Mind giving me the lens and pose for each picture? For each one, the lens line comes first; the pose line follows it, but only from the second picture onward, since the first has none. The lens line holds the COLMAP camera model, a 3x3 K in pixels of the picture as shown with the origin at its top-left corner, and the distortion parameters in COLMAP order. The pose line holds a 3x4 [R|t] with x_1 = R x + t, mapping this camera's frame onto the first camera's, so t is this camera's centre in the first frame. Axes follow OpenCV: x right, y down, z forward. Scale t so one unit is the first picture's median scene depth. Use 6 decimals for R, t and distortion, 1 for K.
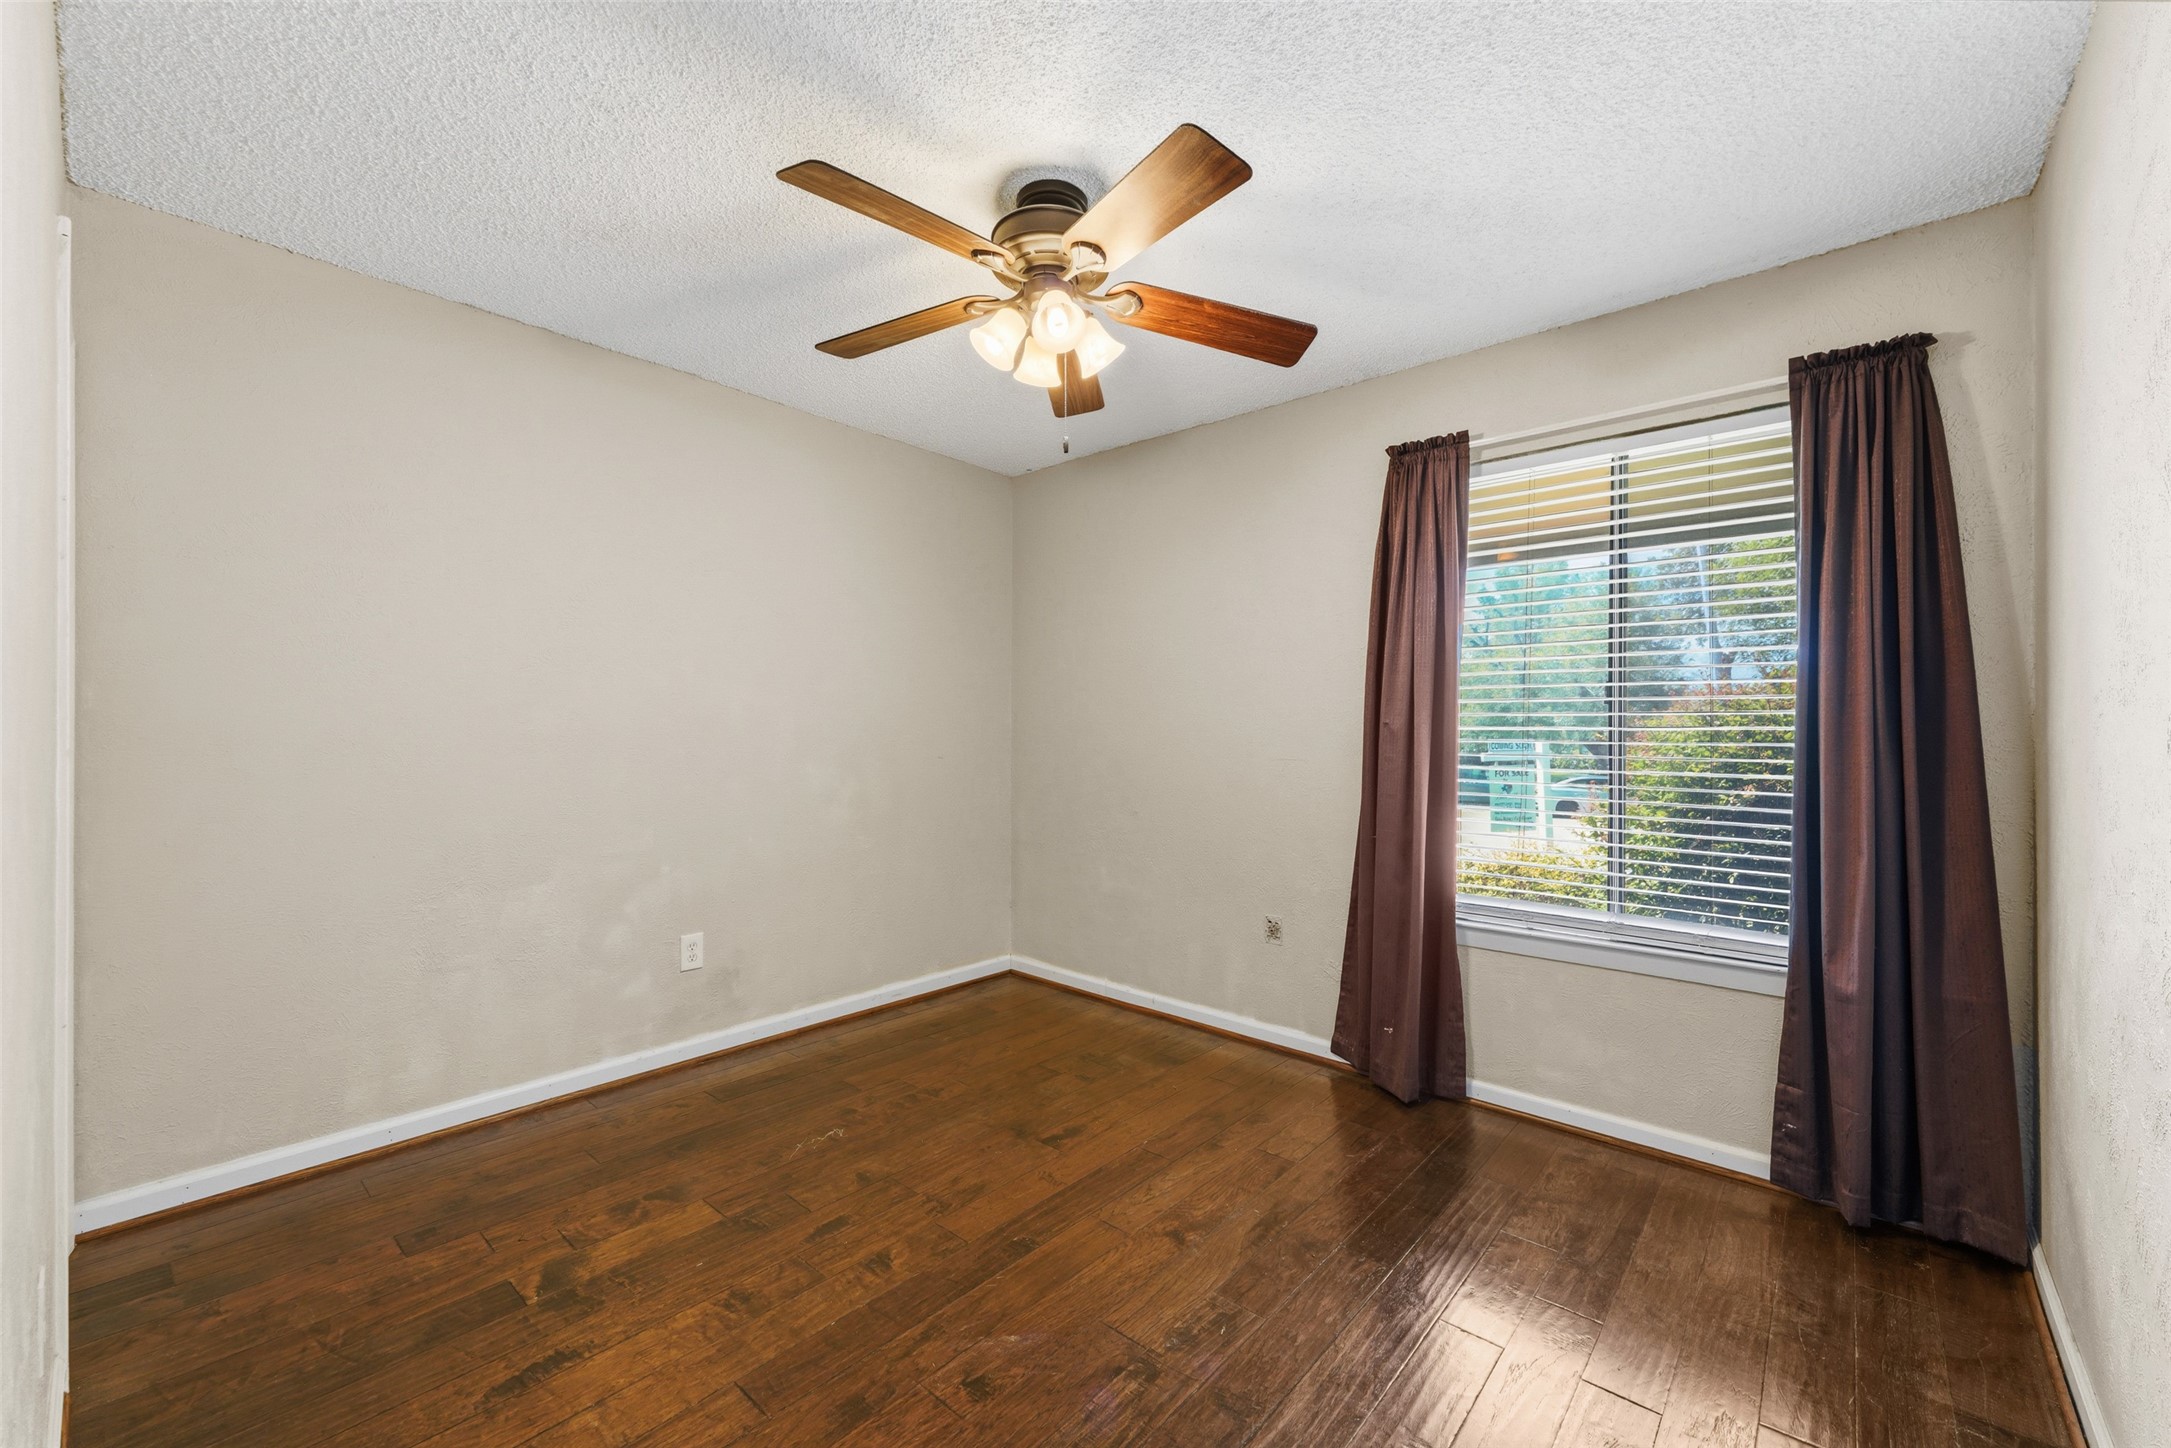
lens RADIAL K [[858.3, 0, 1071.2], [0, 858.3, 727.9], [0, 0, 1]] dist [0.004278, -0.001721]
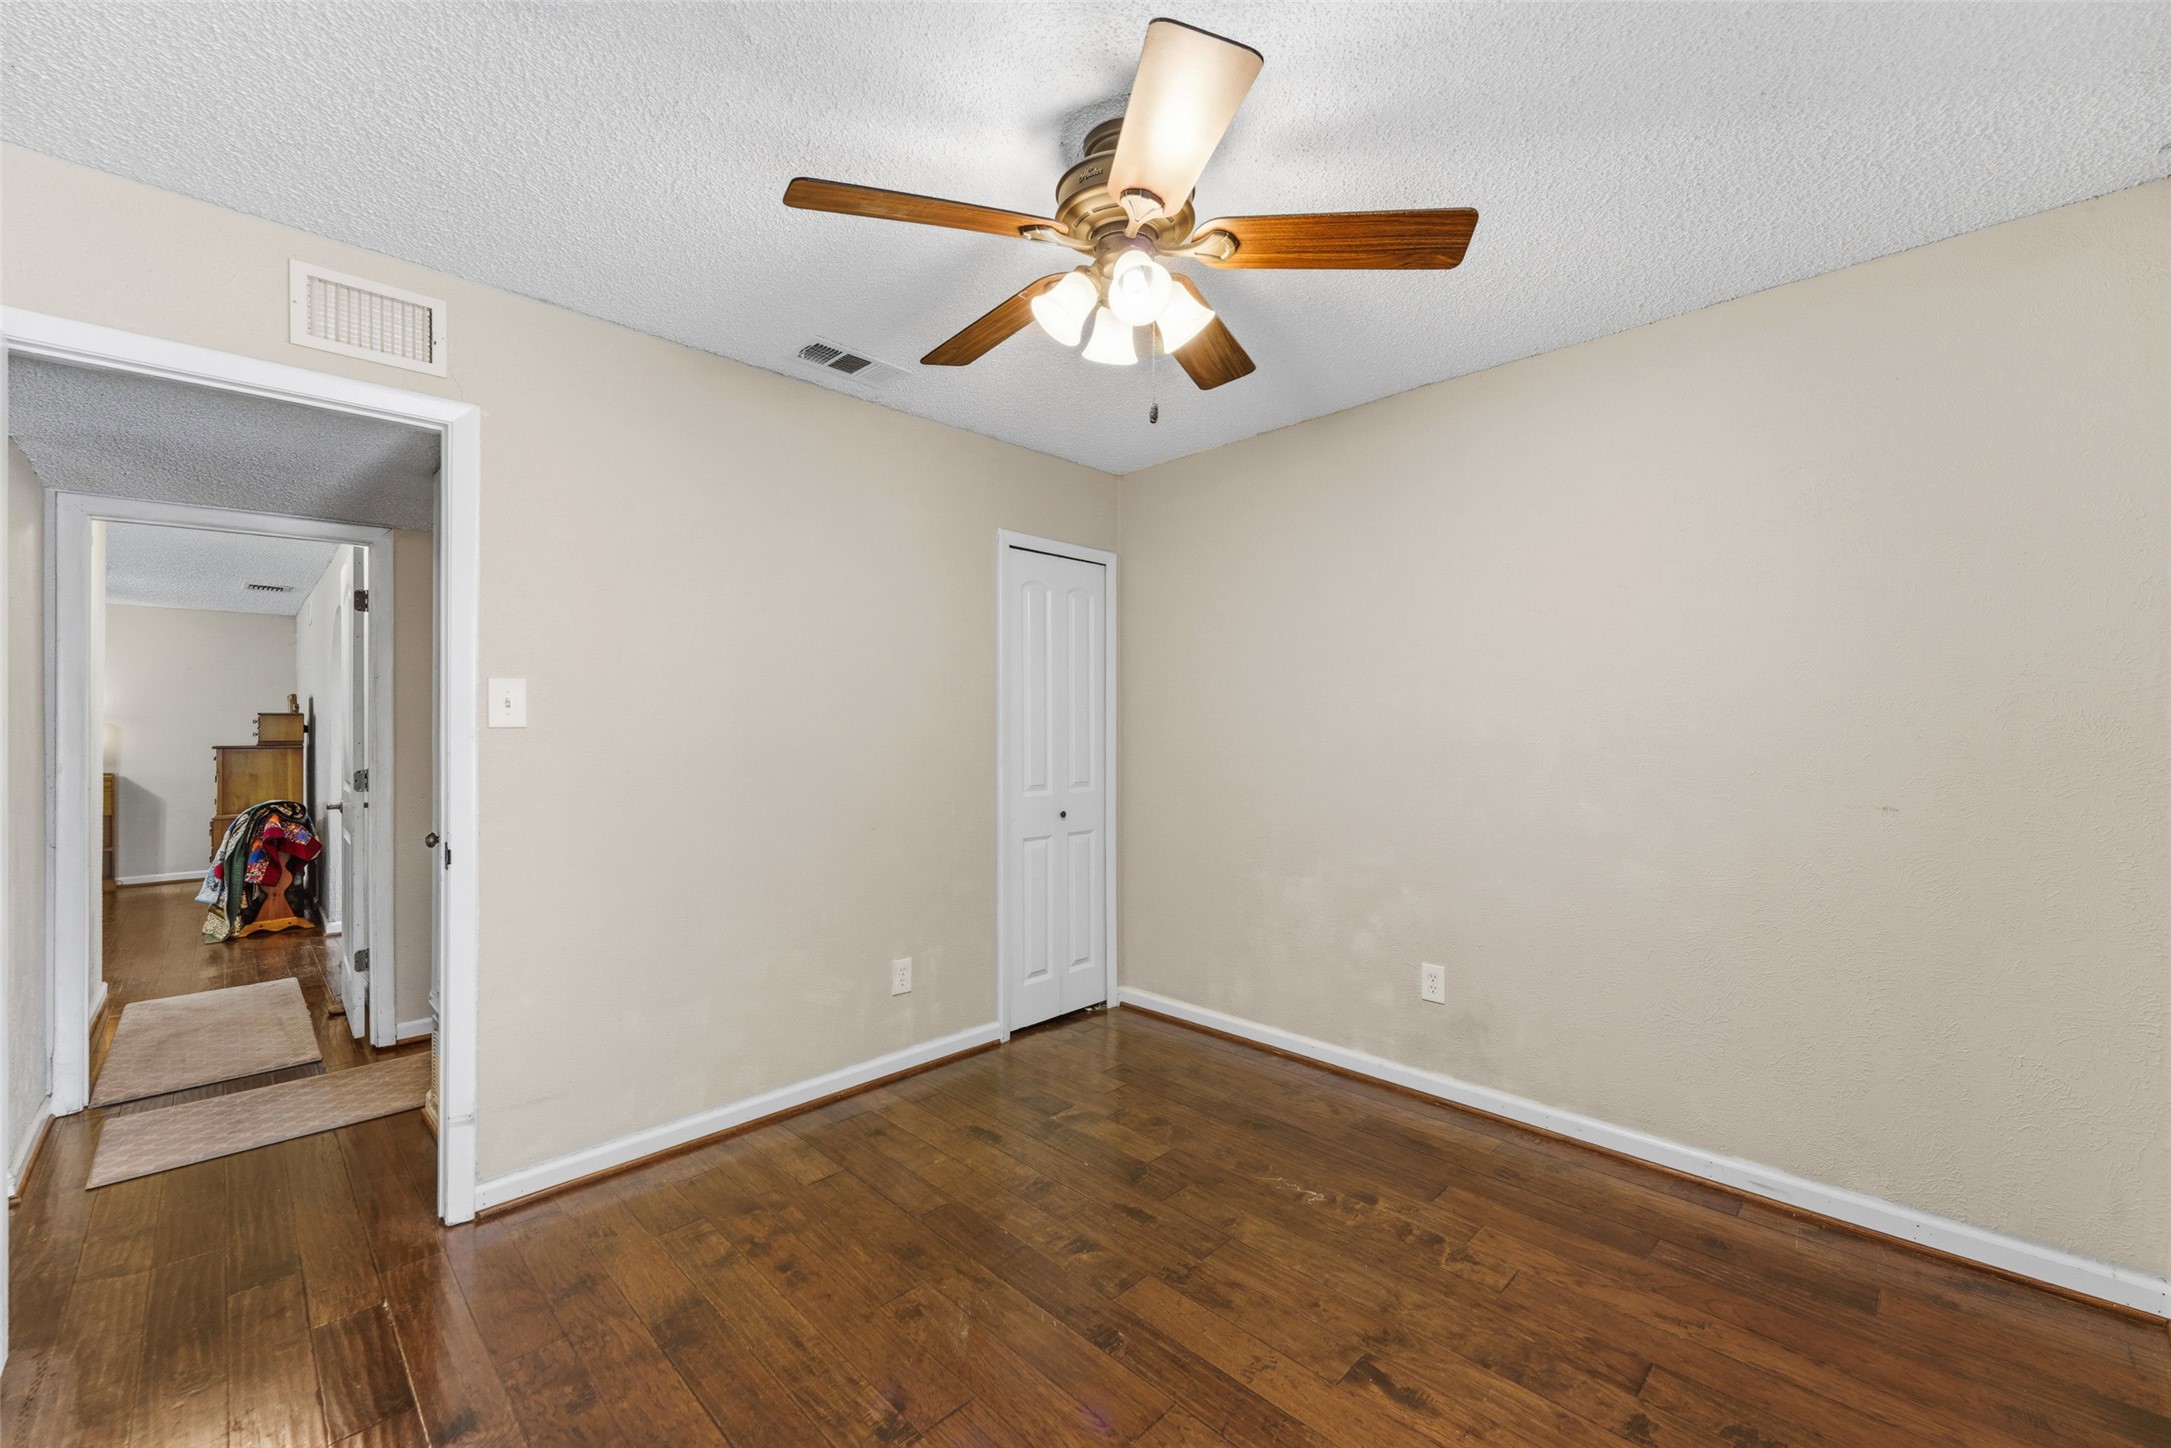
lens RADIAL K [[858.3, 0, 1066.4], [0, 858.3, 724.4], [0, 0, 1]] dist [0.004278, -0.001721]
pose [[-0.055212, -0.007816, -0.998444, 0.667152], [-0.000637, 0.999969, -0.007792, -0.025372], [0.998474, 0.000206, -0.055215, 0.793137]]
